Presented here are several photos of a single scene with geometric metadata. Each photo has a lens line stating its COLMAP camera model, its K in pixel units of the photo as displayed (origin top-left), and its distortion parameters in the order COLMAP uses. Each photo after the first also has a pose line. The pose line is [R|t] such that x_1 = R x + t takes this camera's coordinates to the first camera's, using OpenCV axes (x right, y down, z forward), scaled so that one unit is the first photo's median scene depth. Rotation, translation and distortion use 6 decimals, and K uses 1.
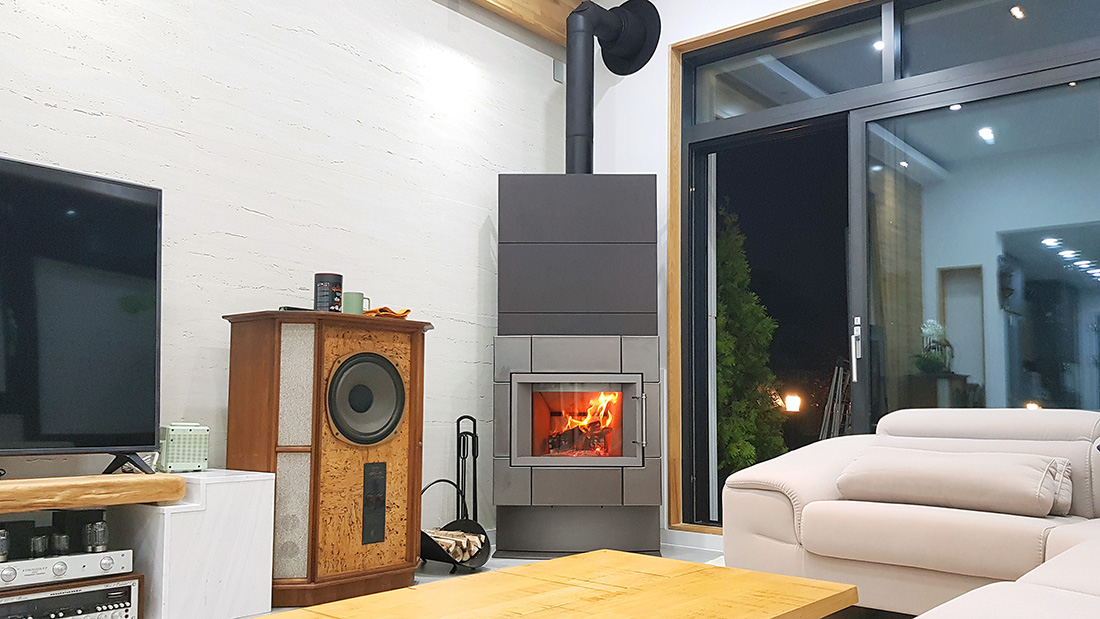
lens RADIAL K [[882.0, 0, 597.1], [0, 882.0, 368.5], [0, 0, 1]] dist [0.035696, -0.053520]
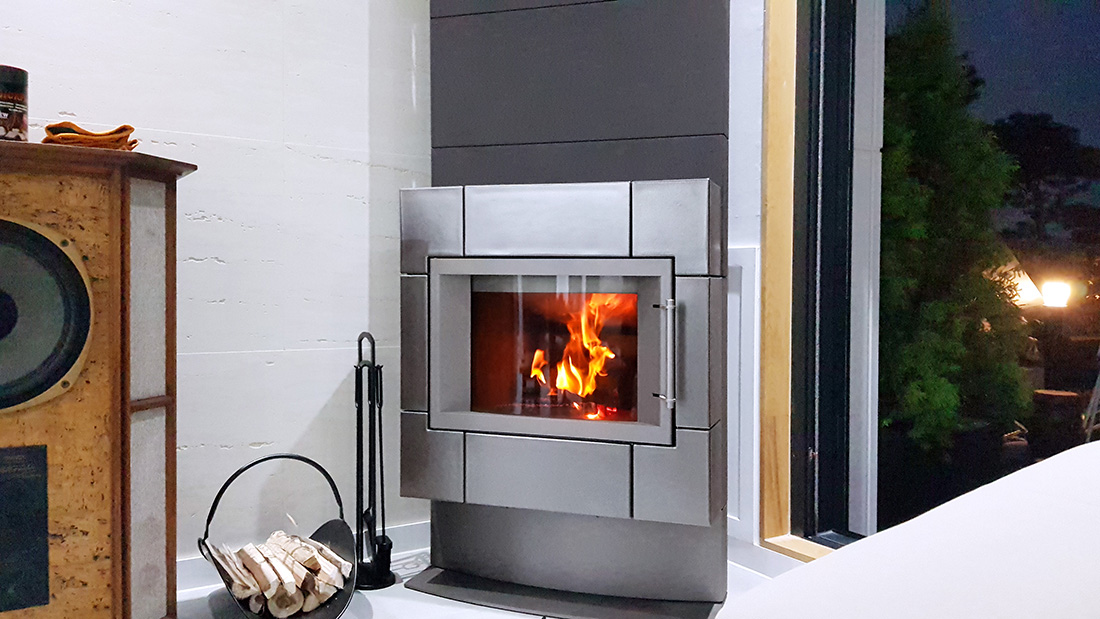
lens RADIAL K [[882.0, 0, 577.2], [0, 882.0, 312.8], [0, 0, 1]] dist [0.035696, -0.053520]
pose [[0.953655, 0.018300, -0.300346, 0.181742], [0.005237, 0.996988, 0.077375, -0.002075], [0.300858, -0.075362, 0.950687, 0.627221]]
